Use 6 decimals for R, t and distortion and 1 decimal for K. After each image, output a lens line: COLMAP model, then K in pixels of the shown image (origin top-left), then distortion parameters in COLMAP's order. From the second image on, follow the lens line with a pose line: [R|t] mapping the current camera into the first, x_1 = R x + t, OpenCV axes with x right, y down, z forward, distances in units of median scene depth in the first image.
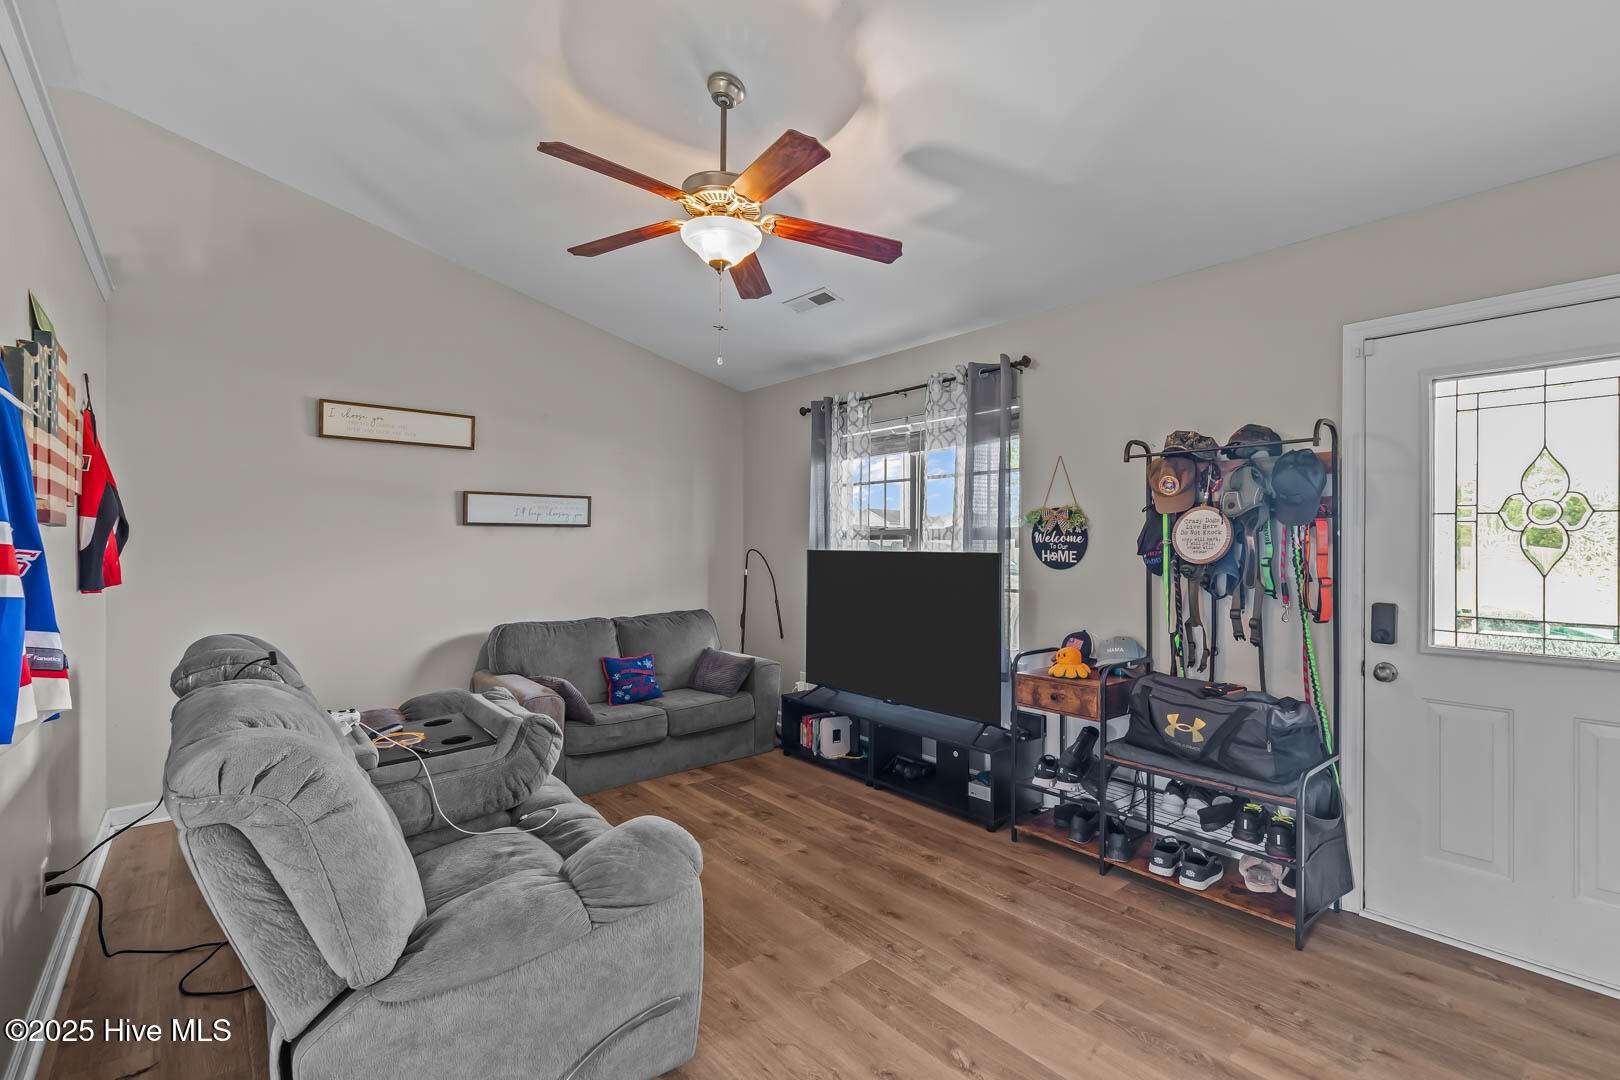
lens RADIAL K [[727.2, 0, 818.4], [0, 727.2, 544.1], [0, 0, 1]] dist [0.004398, -0.000654]
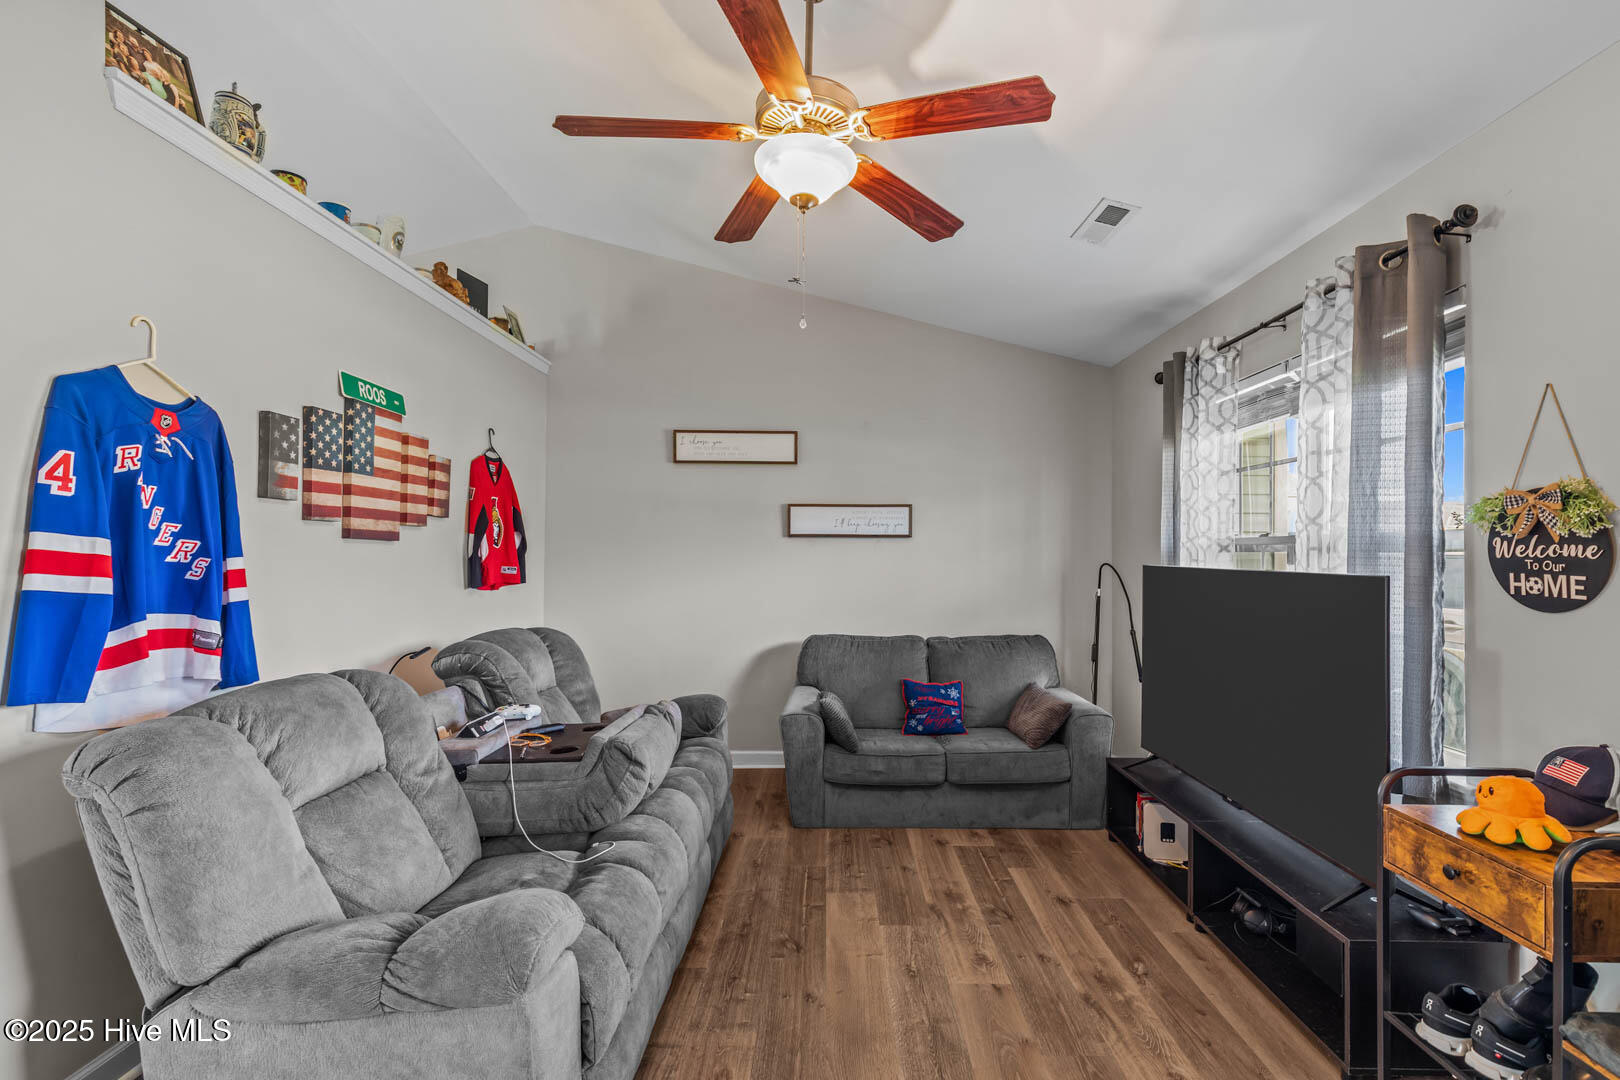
lens RADIAL K [[727.2, 0, 818.4], [0, 727.2, 544.1], [0, 0, 1]] dist [0.004398, -0.000654]
pose [[0.759330, -0.004687, -0.650689, 0.277771], [-0.005313, 0.999896, -0.013403, -0.002438], [0.650684, 0.013635, 0.759226, 0.299695]]
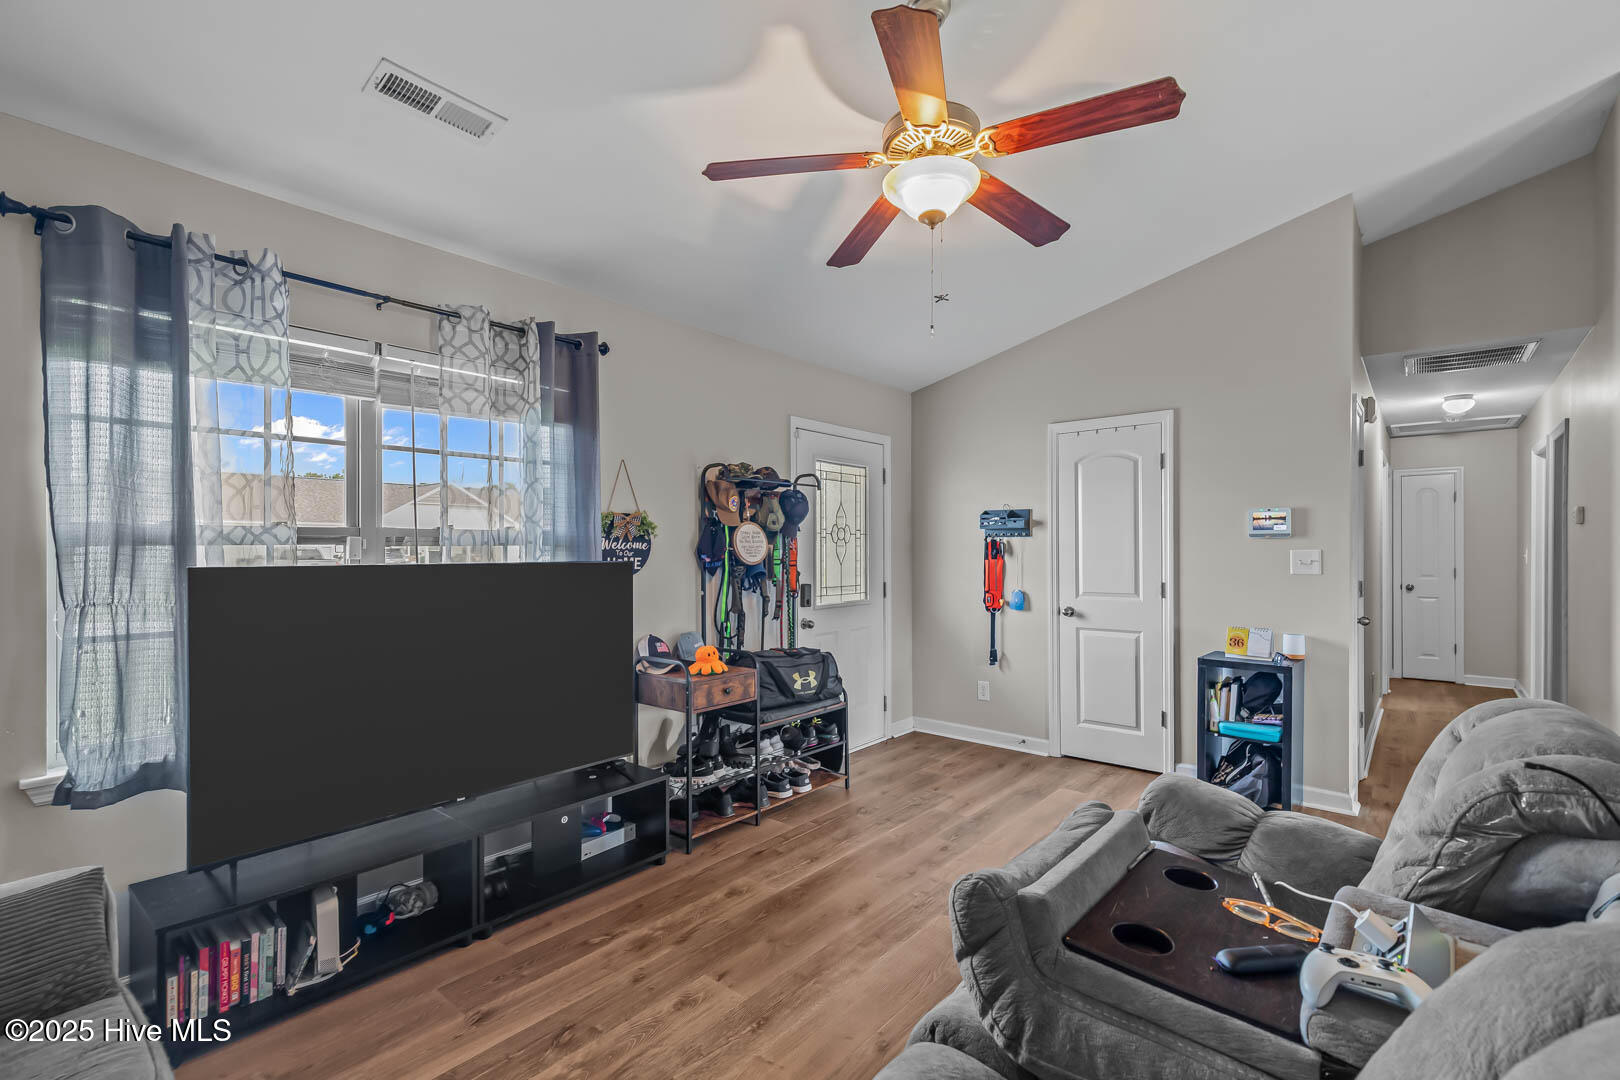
lens RADIAL K [[736.1, 0, 823.0], [0, 736.1, 545.4], [0, 0, 1]] dist [0.012215, -0.000046]
pose [[-0.187093, 0.001684, 0.982341, -0.680838], [0.002156, 0.999997, -0.001303, -0.005548], [-0.982340, 0.001874, -0.187096, 0.922617]]
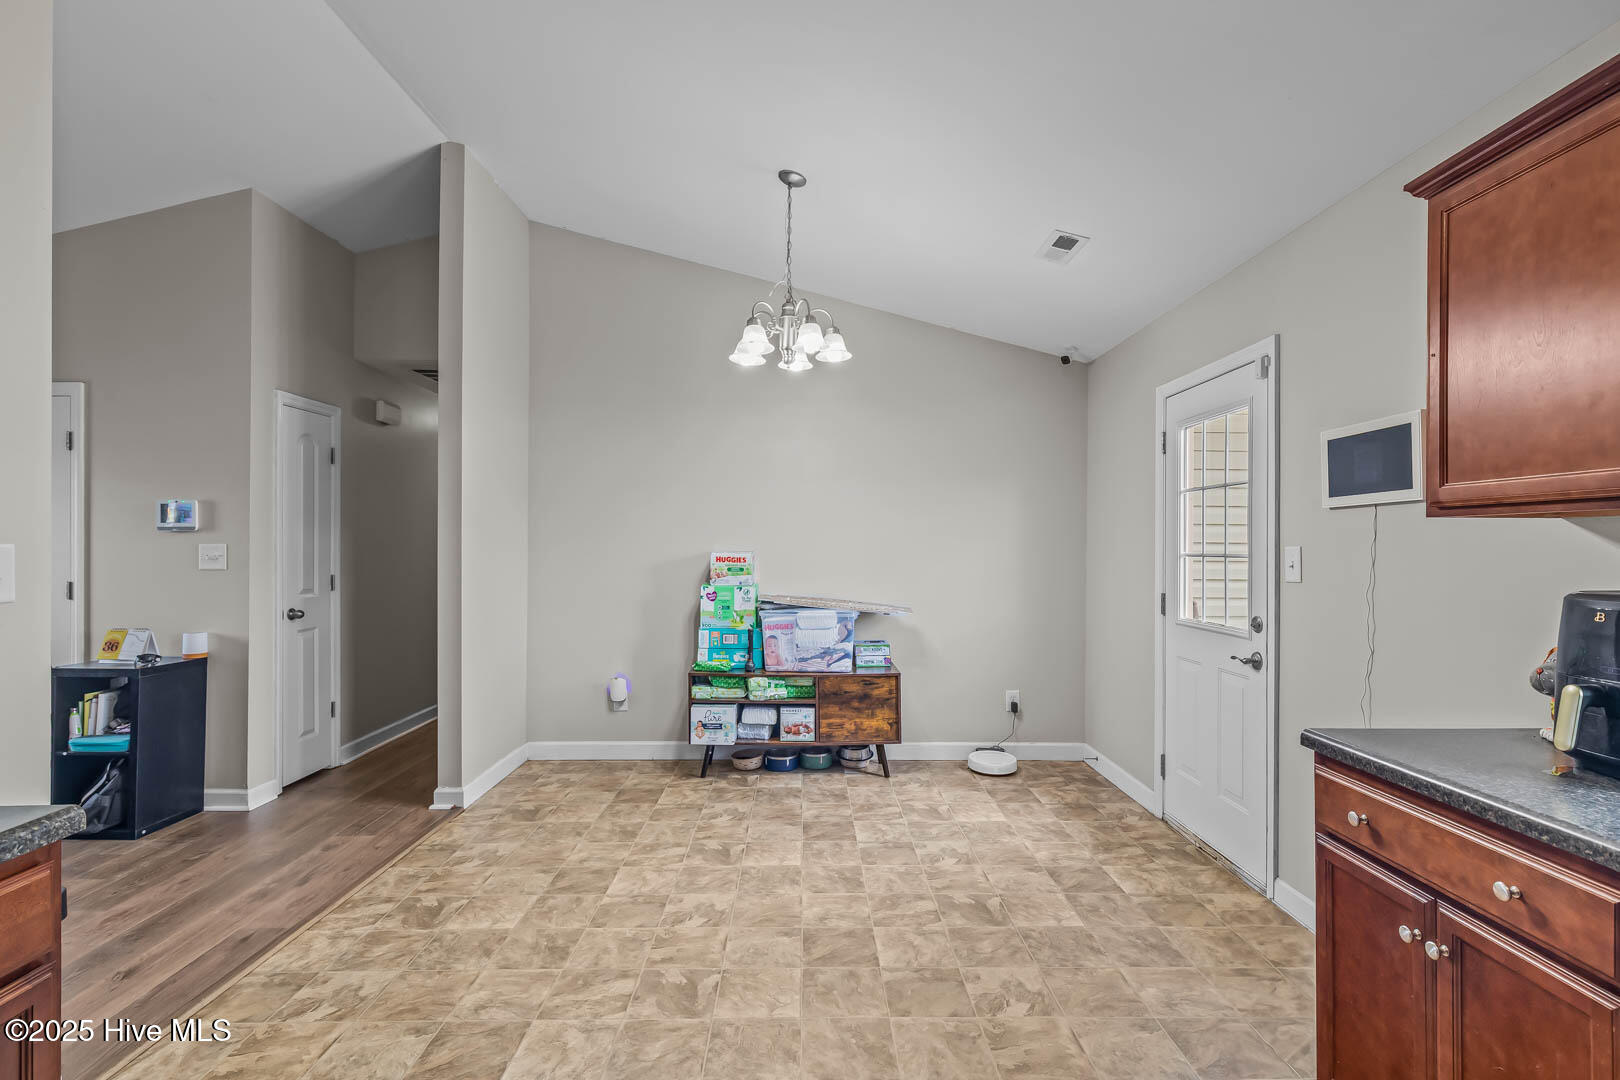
lens RADIAL K [[762.8, 0, 810.0], [0, 762.8, 540.0], [0, 0, 1]] dist [-0.001591, -0.000362]
pose [[-0.771214, 0.006490, 0.636543, -1.087545], [0.002069, 0.999968, -0.007689, 0.005508], [-0.636573, -0.004613, -0.771203, 0.308588]]
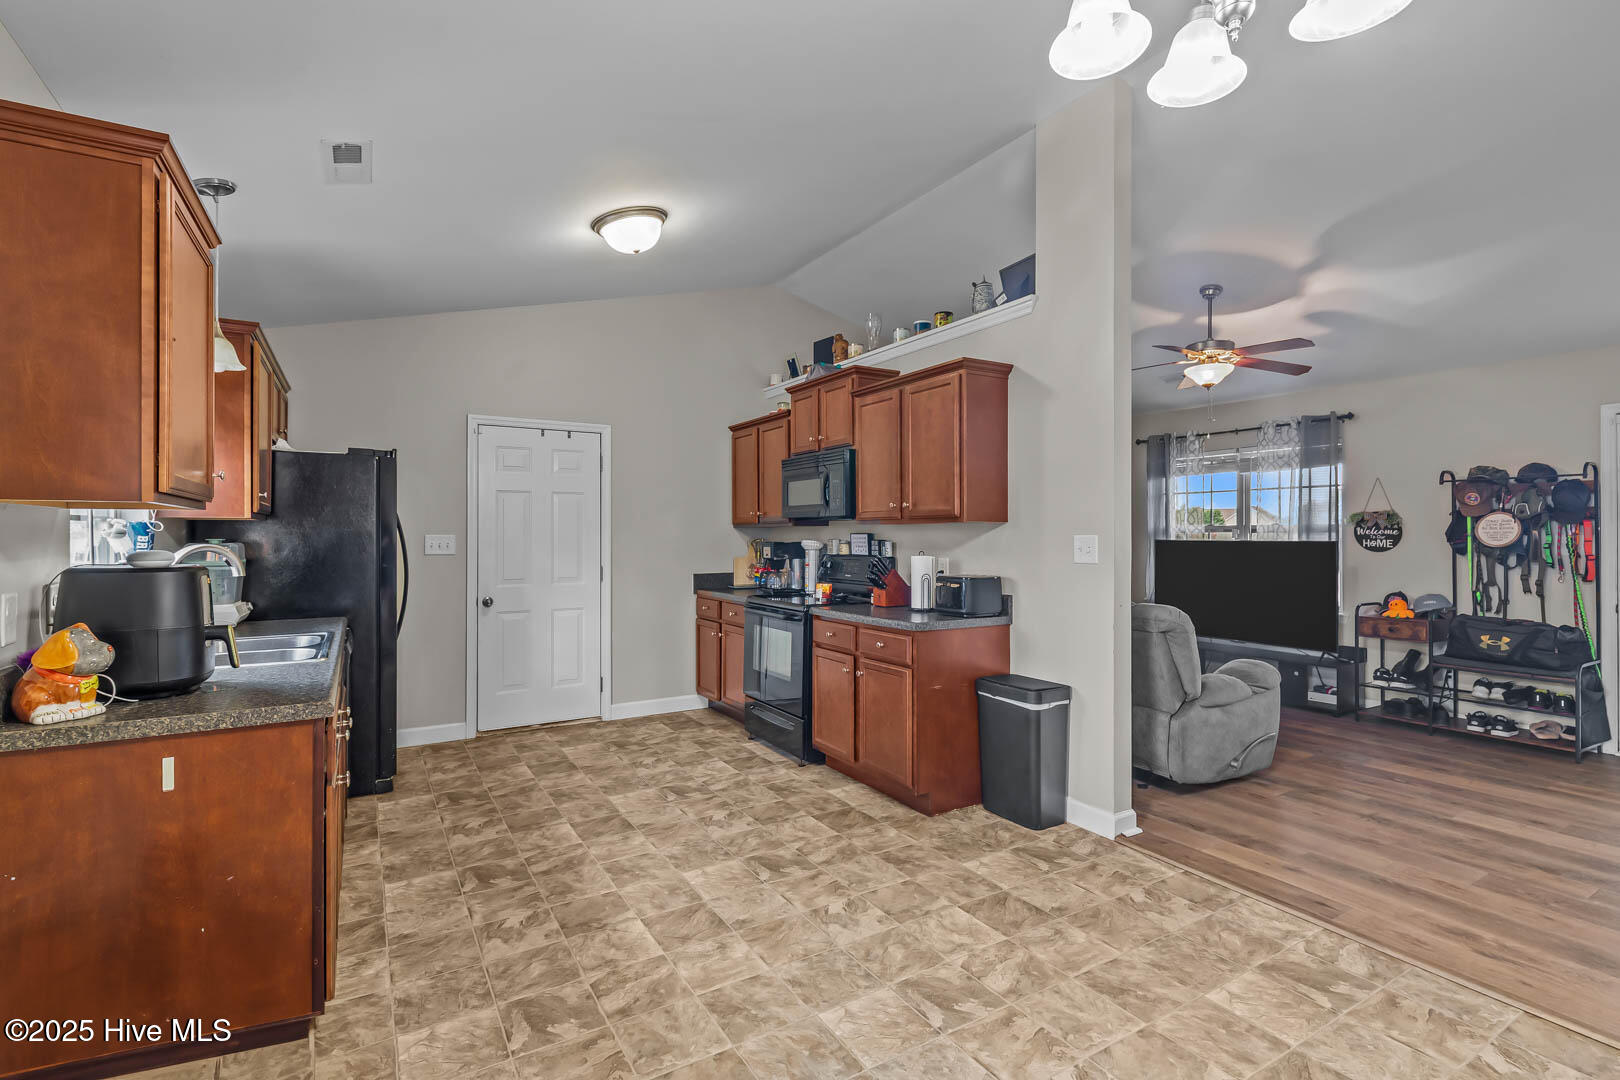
lens RADIAL K [[735.1, 0, 801.2], [0, 735.1, 530.5], [0, 0, 1]] dist [0.000940, -0.000438]
pose [[0.986732, 0.001659, -0.162352, -0.614722], [-0.003272, 0.999948, -0.009666, 0.008478], [0.162327, 0.010069, 0.986686, -0.724026]]
